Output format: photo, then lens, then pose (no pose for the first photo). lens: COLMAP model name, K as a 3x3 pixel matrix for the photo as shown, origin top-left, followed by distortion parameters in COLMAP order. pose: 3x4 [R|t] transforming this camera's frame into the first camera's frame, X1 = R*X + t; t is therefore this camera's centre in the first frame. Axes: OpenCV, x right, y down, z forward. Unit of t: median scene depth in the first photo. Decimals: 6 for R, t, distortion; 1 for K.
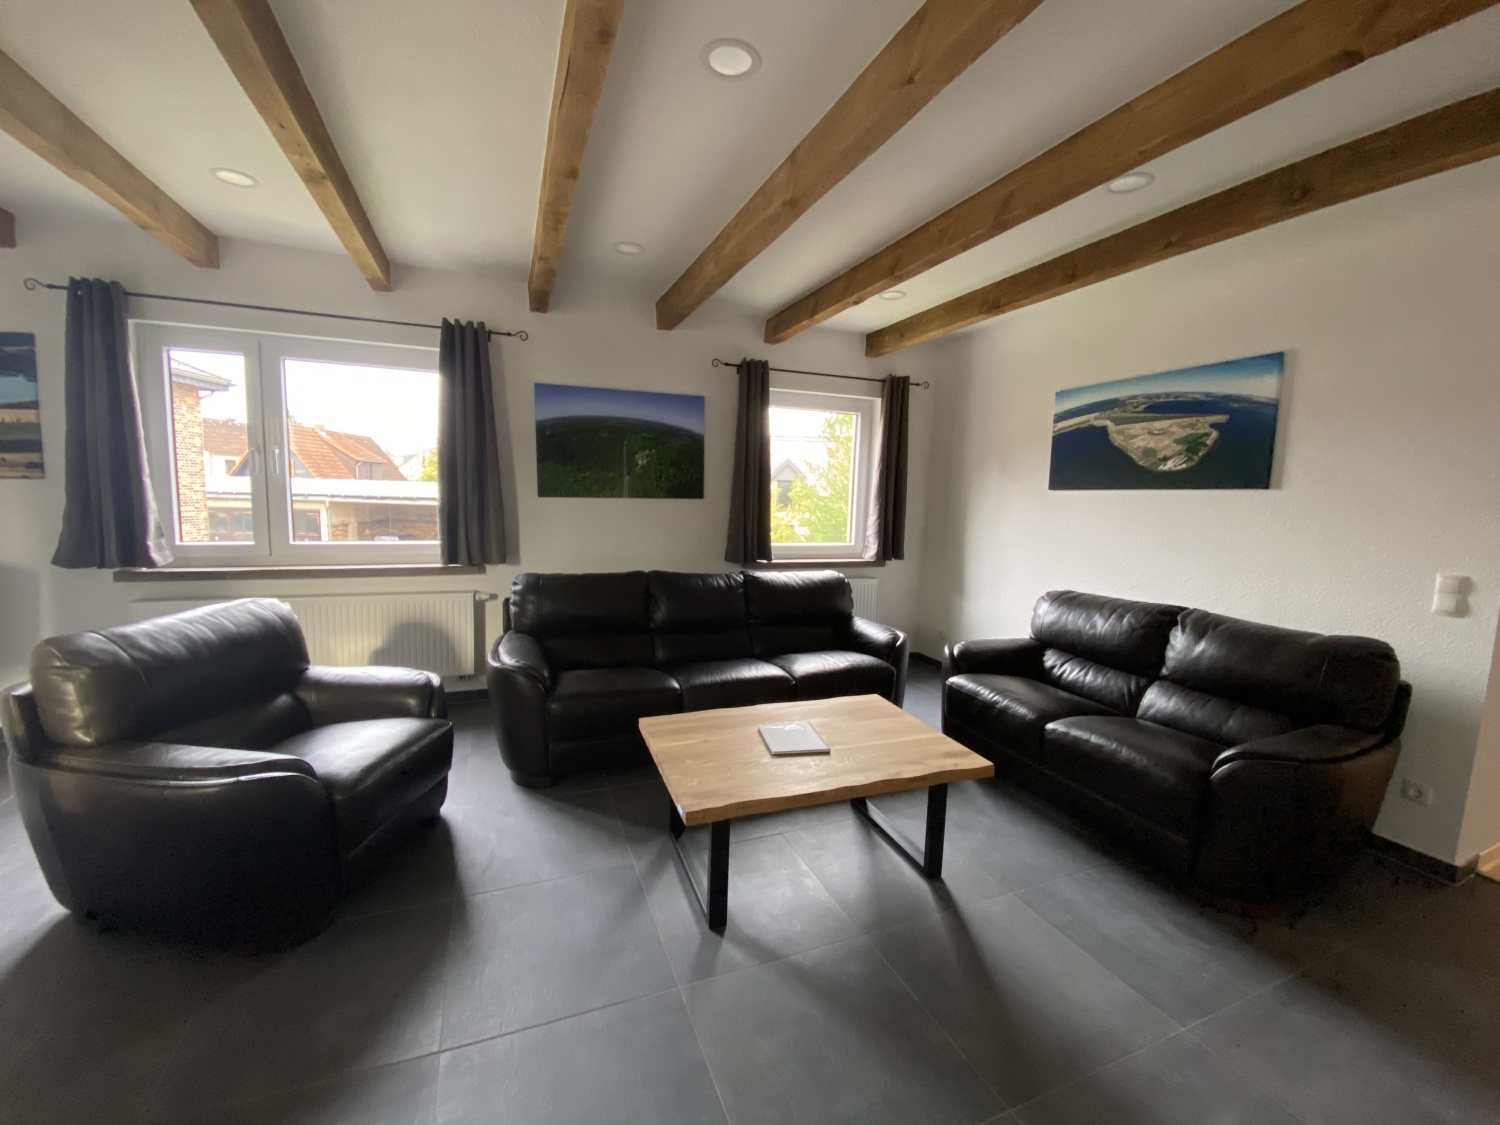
lens RADIAL K [[618.6, 0, 759.4], [0, 618.6, 561.7], [0, 0, 1]] dist [0.022049, -0.021650]
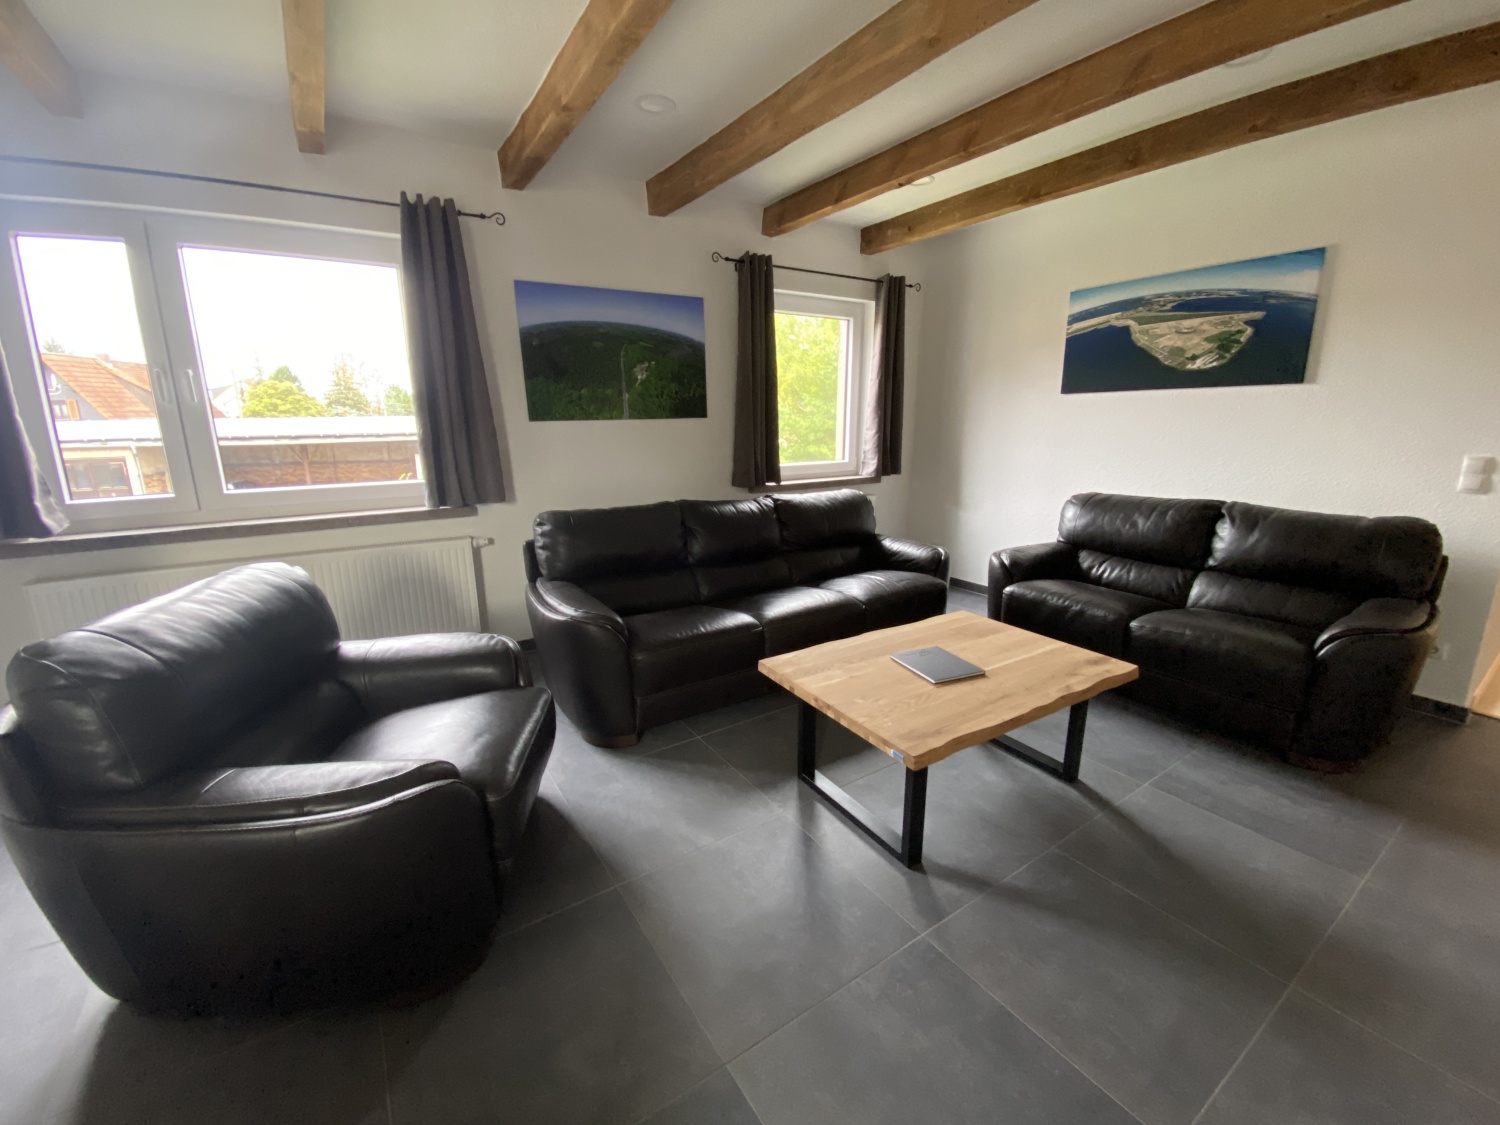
lens RADIAL K [[617.0, 0, 750.0], [0, 617.0, 562.5], [0, 0, 1]] dist [0.015030, -0.017560]
pose [[0.979546, -0.081298, 0.184064, -0.269269], [0.058142, 0.990083, 0.127885, -0.004124], [-0.192635, -0.114567, 0.974559, 0.107456]]
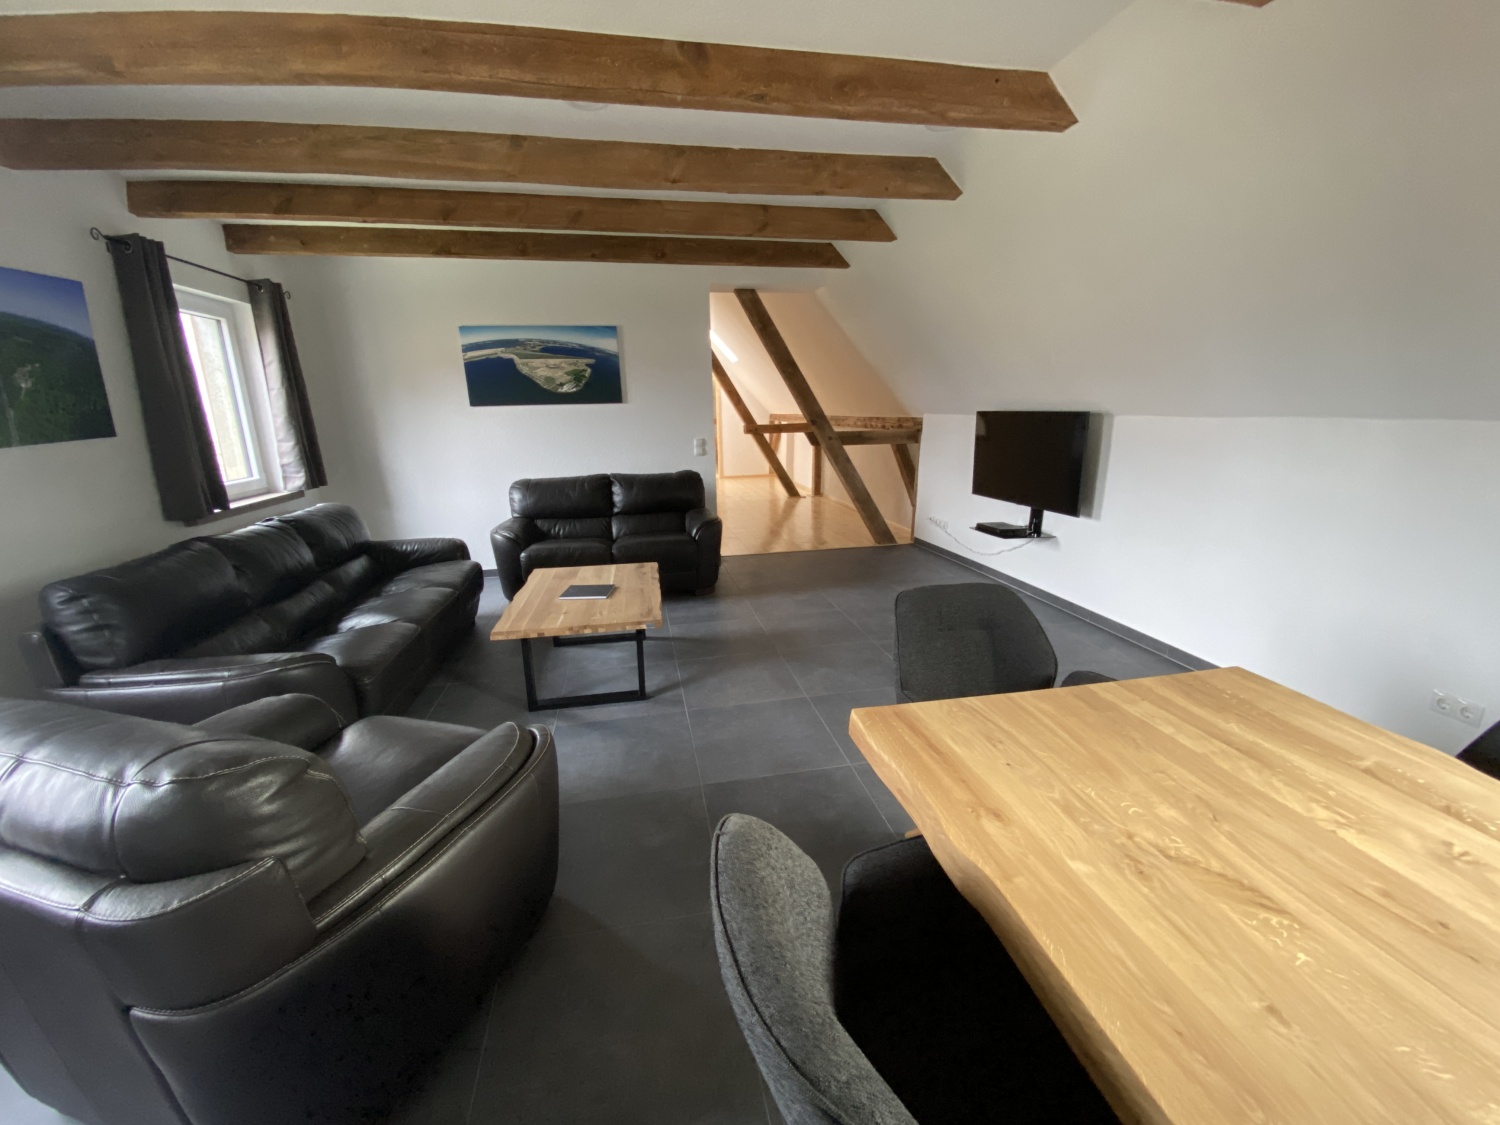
lens RADIAL K [[606.6, 0, 773.7], [0, 606.6, 555.3], [0, 0, 1]] dist [0.016030, -0.019922]
pose [[0.152880, -0.263605, 0.952439, -0.818467], [0.129693, 0.960785, 0.245097, -0.055627], [-0.979698, 0.086054, 0.181072, 0.226250]]
